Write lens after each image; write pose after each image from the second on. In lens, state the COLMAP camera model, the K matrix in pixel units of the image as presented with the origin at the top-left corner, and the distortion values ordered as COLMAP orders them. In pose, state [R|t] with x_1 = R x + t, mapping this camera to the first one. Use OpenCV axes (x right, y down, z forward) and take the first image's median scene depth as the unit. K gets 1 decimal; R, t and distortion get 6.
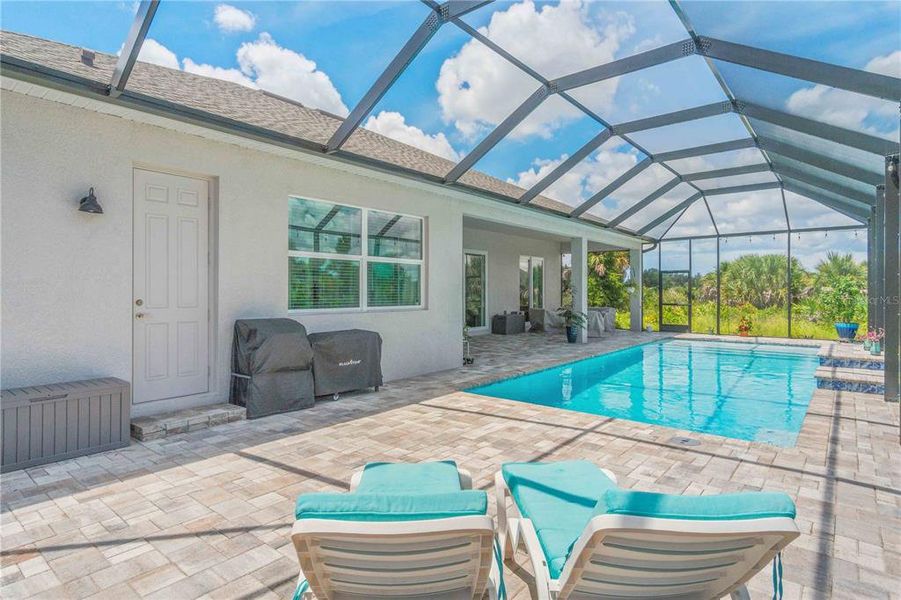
lens RADIAL K [[480.8, 0, 449.6], [0, 480.8, 281.4], [0, 0, 1]] dist [0.012109, 0.001621]
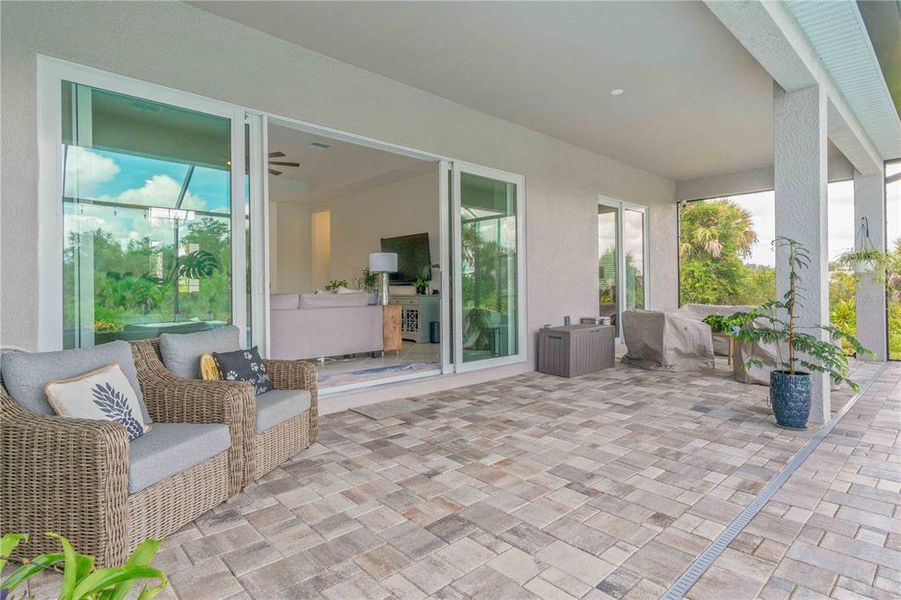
lens RADIAL K [[476.3, 0, 450.4], [0, 476.3, 295.5], [0, 0, 1]] dist [0.012158, -0.000072]
pose [[0.992411, -0.008210, -0.122689, 0.064699], [0.012472, 0.999344, 0.034005, 0.026217], [0.122330, -0.035277, 0.991862, 0.566698]]
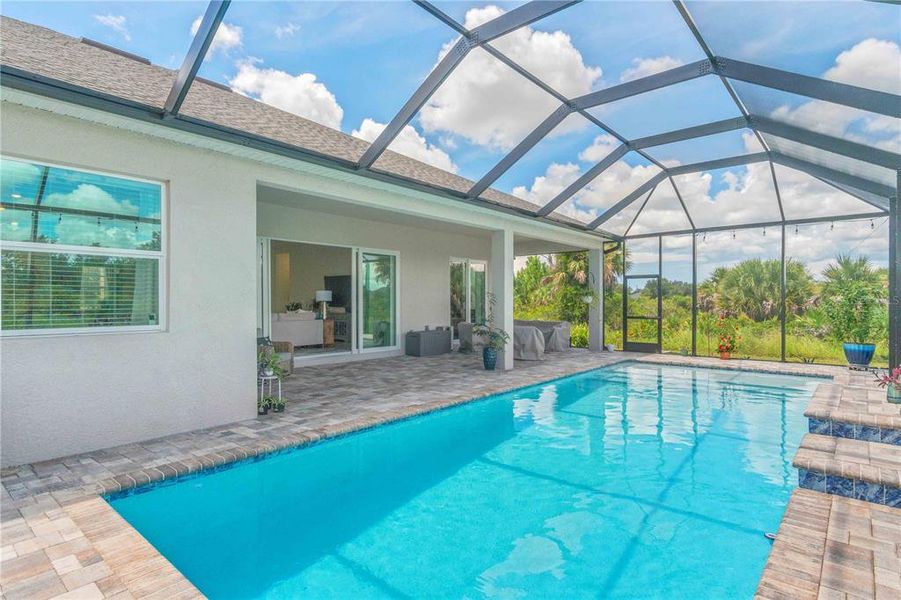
lens RADIAL K [[476.3, 0, 450.4], [0, 476.3, 295.5], [0, 0, 1]] dist [0.012158, -0.000072]
pose [[0.999781, -0.002380, -0.020793, 0.175187], [0.002534, 0.999969, 0.007394, 0.004769], [0.020775, -0.007445, 0.999756, 0.211776]]
